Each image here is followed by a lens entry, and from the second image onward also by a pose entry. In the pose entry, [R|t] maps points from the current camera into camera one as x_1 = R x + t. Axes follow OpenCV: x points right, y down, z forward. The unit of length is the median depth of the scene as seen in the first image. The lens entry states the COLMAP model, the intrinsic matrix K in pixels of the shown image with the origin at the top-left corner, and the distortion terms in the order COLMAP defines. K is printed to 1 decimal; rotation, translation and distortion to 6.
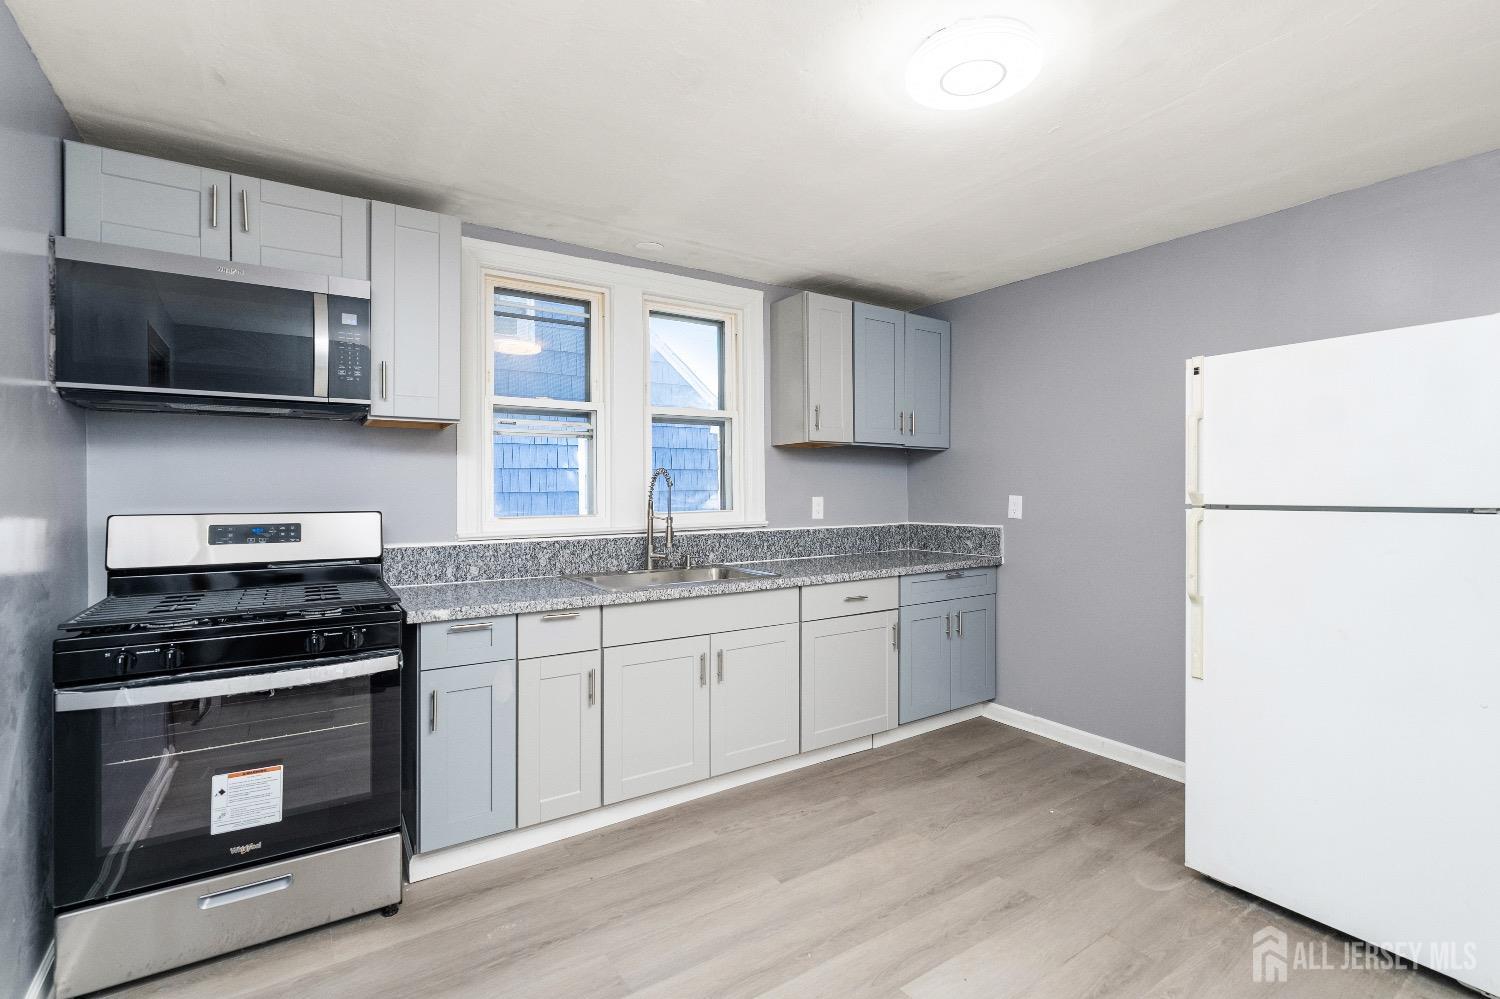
lens RADIAL K [[691.6, 0, 753.2], [0, 691.6, 490.4], [0, 0, 1]] dist [-0.000070, 0.001074]
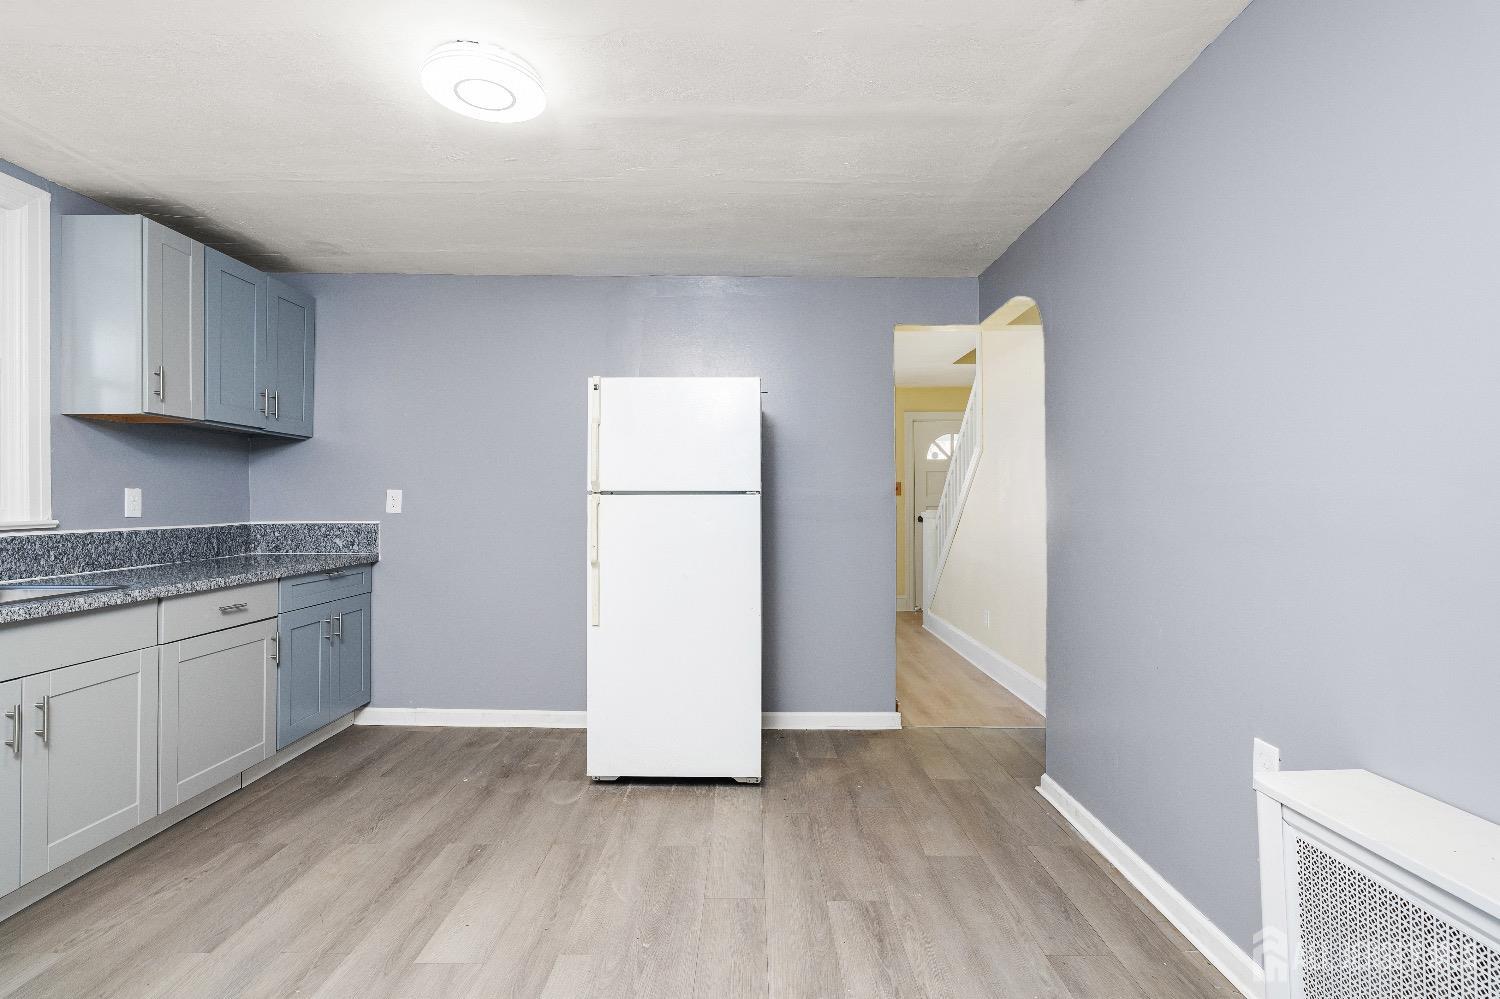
lens RADIAL K [[725.2, 0, 742.2], [0, 725.2, 496.8], [0, 0, 1]] dist [0.002861, 0.000698]
pose [[0.575332, 0.007684, 0.817884, -0.227131], [-0.002296, 0.999967, -0.007780, 0.030355], [-0.817917, 0.002599, 0.575331, 0.000576]]
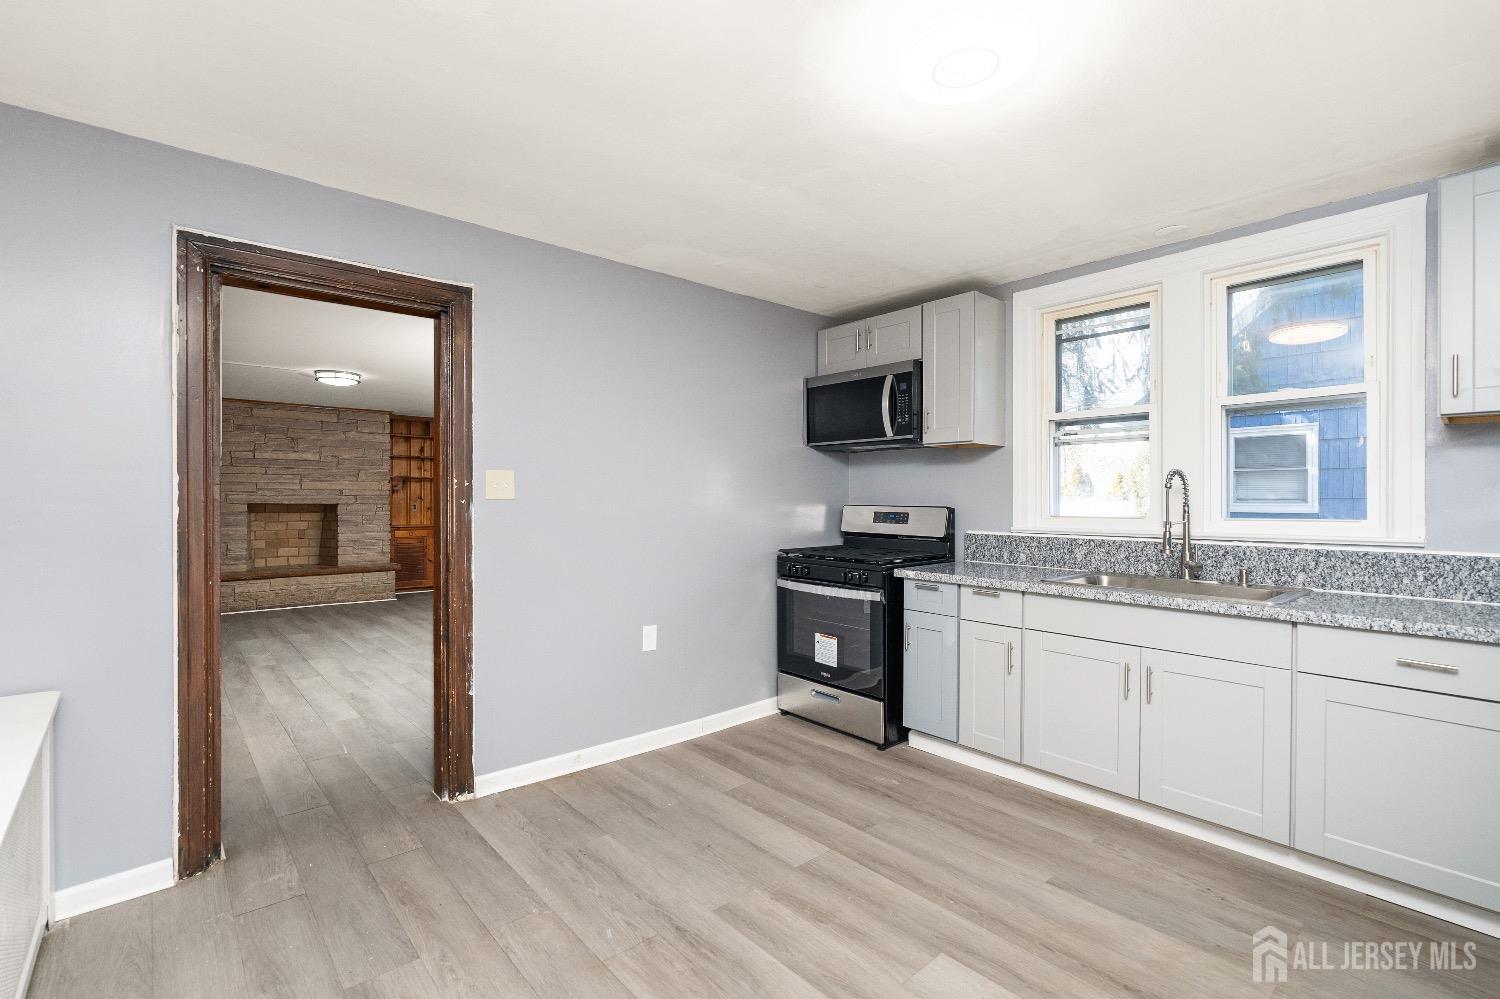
lens RADIAL K [[691.6, 0, 753.8], [0, 691.6, 499.7], [0, 0, 1]] dist [-0.000070, 0.001074]
pose [[0.129144, 0.009102, -0.991584, 0.737846], [-0.001460, 0.999959, 0.008989, 0.001868], [0.991625, 0.000287, 0.129152, 0.338405]]
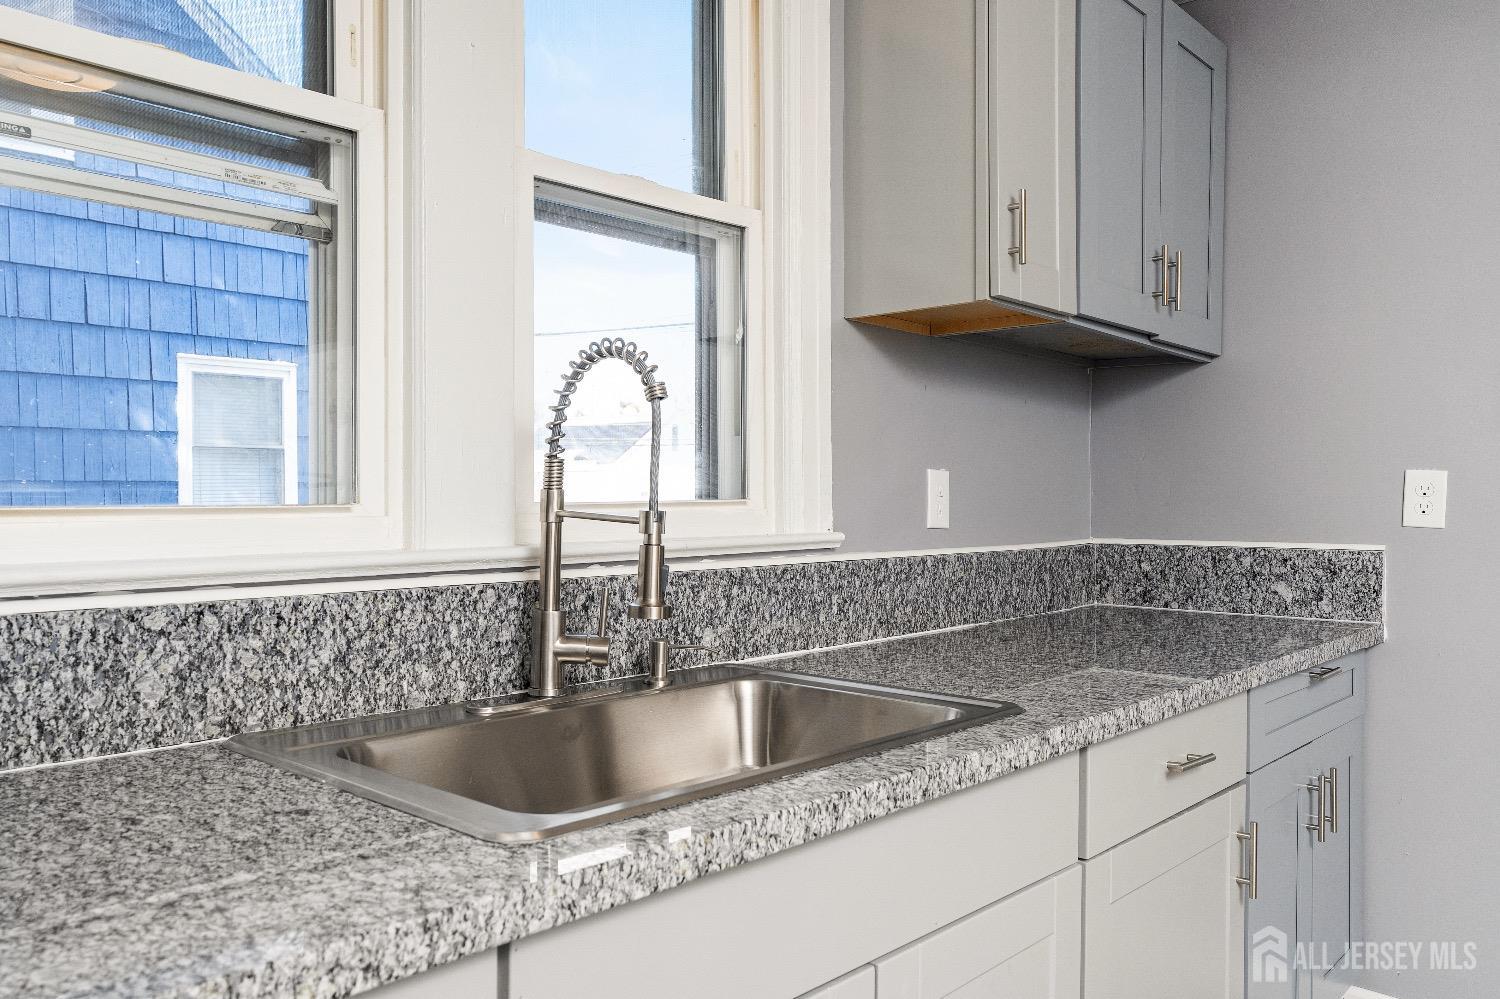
lens RADIAL K [[1142.0, 0, 747.8], [0, 1142.0, 496.9], [0, 0, 1]] dist [0.012868, -0.001840]
pose [[0.973353, 0.007658, 0.229186, -0.192852], [-0.007577, 0.999971, -0.001233, 0.033953], [-0.229189, -0.000536, 0.973382, 0.558814]]
